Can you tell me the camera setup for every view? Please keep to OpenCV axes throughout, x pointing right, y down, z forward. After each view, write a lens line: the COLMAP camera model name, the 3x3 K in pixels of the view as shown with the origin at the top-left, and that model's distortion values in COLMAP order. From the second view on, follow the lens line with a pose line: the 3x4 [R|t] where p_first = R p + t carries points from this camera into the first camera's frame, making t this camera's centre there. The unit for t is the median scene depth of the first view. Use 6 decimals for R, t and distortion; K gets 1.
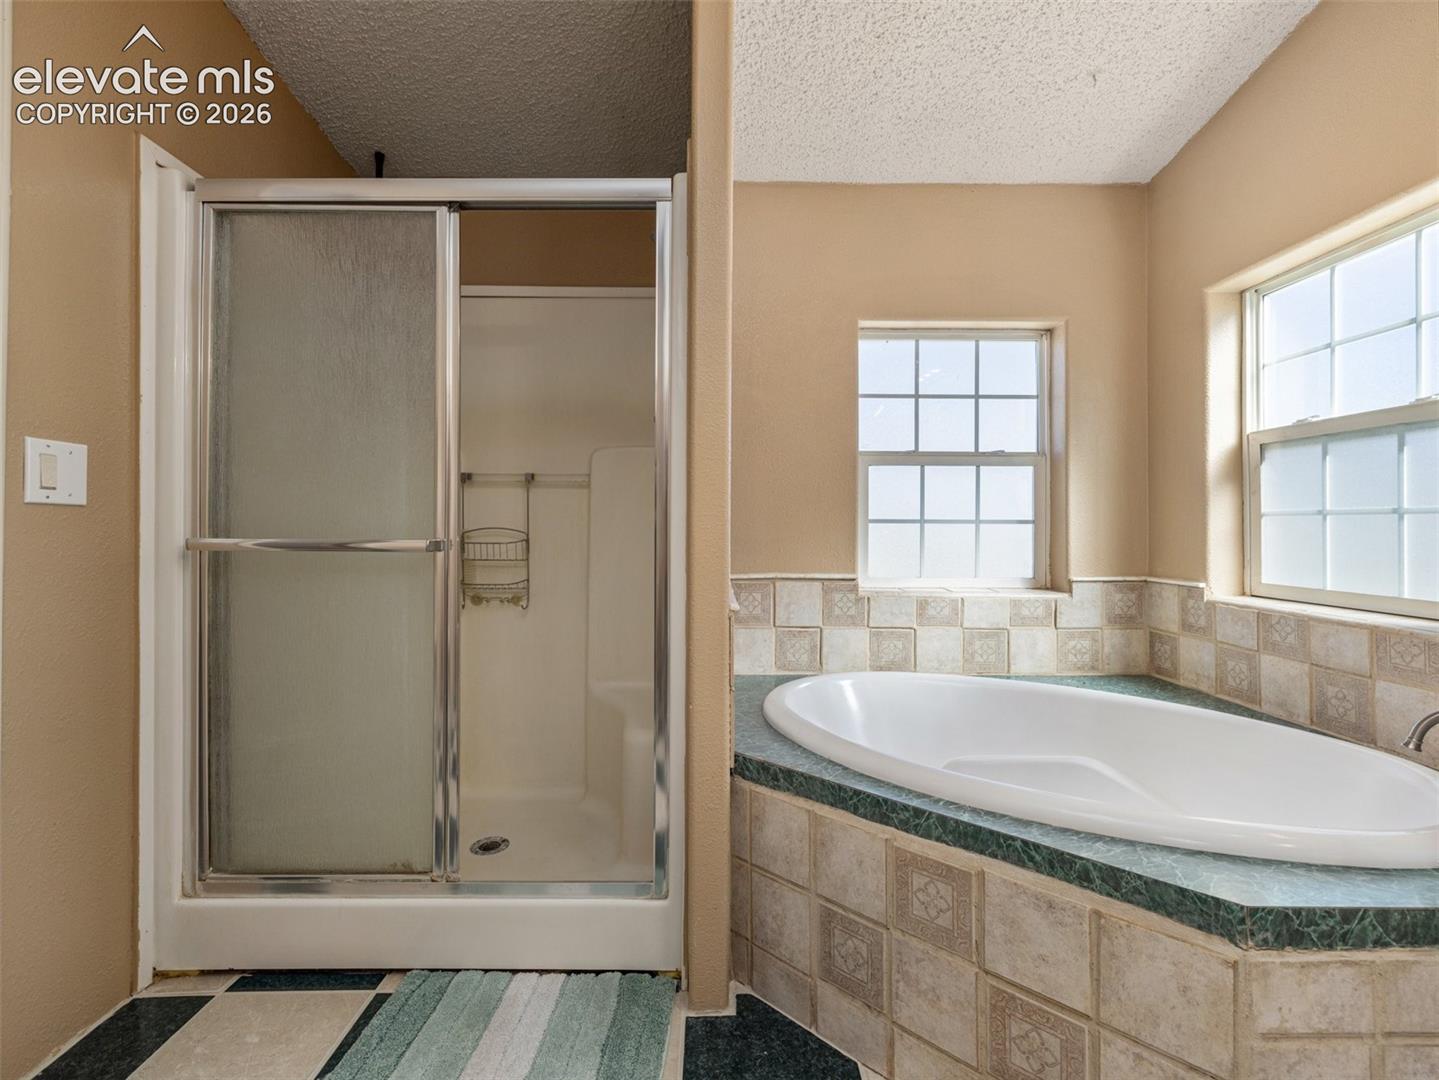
lens RADIAL K [[689.9, 0, 719.5], [0, 689.9, 540.0], [0, 0, 1]] dist [-0.000230, 0.000171]
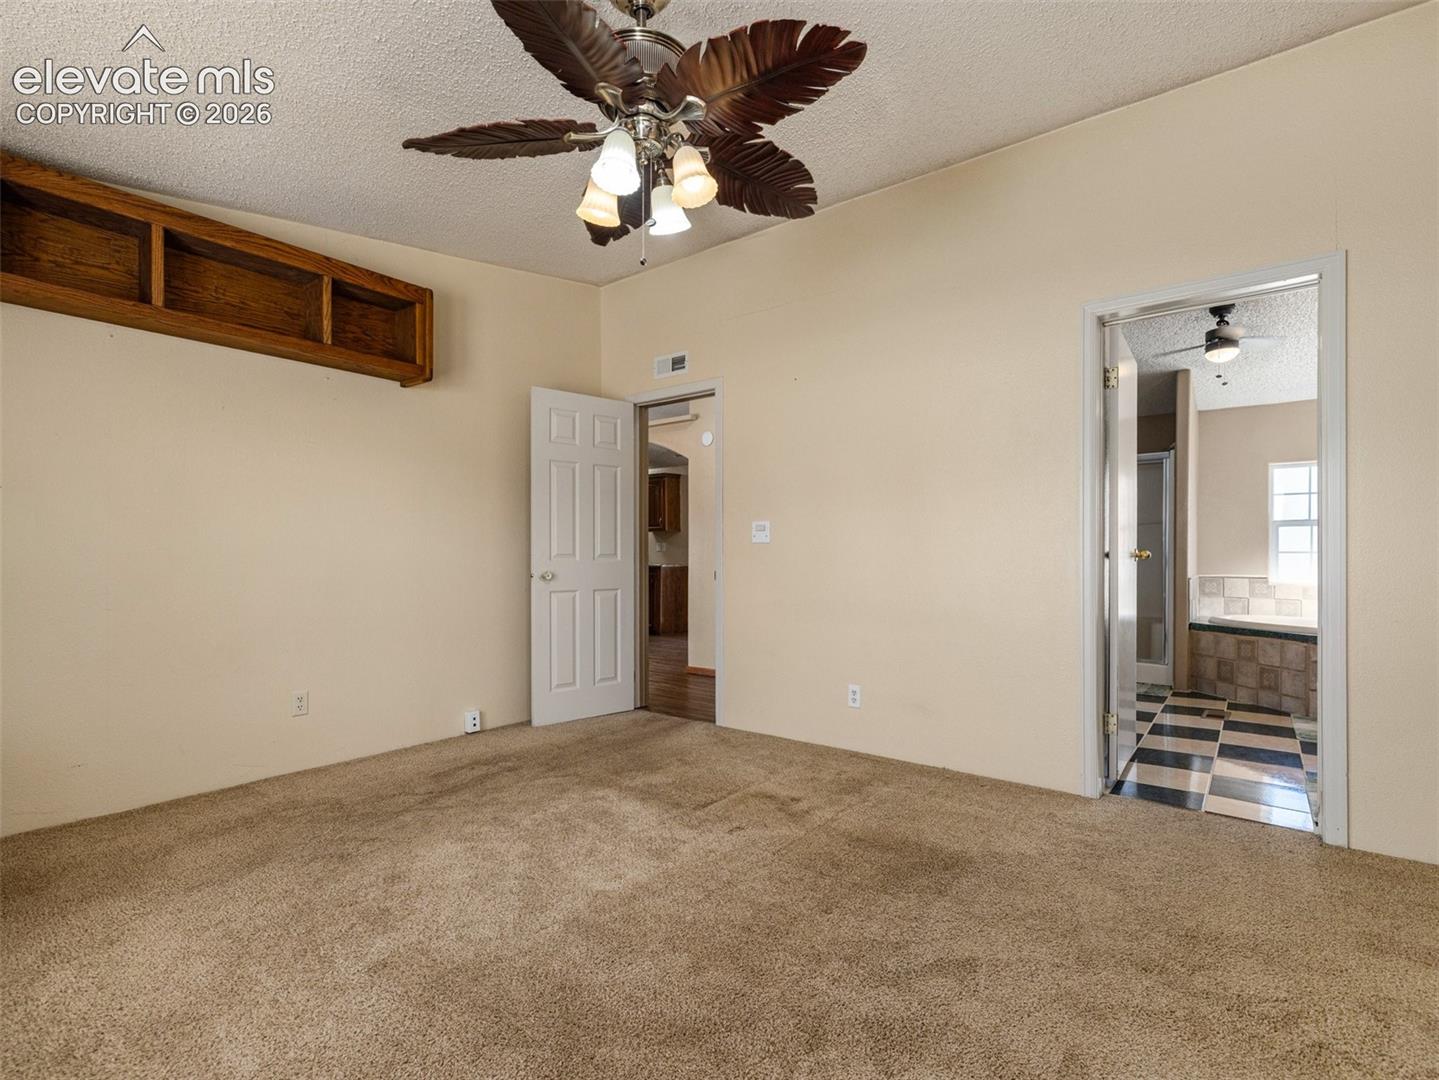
lens RADIAL K [[689.9, 0, 719.5], [0, 689.9, 540.0], [0, 0, 1]] dist [-0.000230, 0.000171]
pose [[0.788499, -0.001067, -0.615035, 0.305704], [-0.019246, 0.999466, -0.026409, 0.047347], [0.614735, 0.032660, 0.788058, -3.366814]]
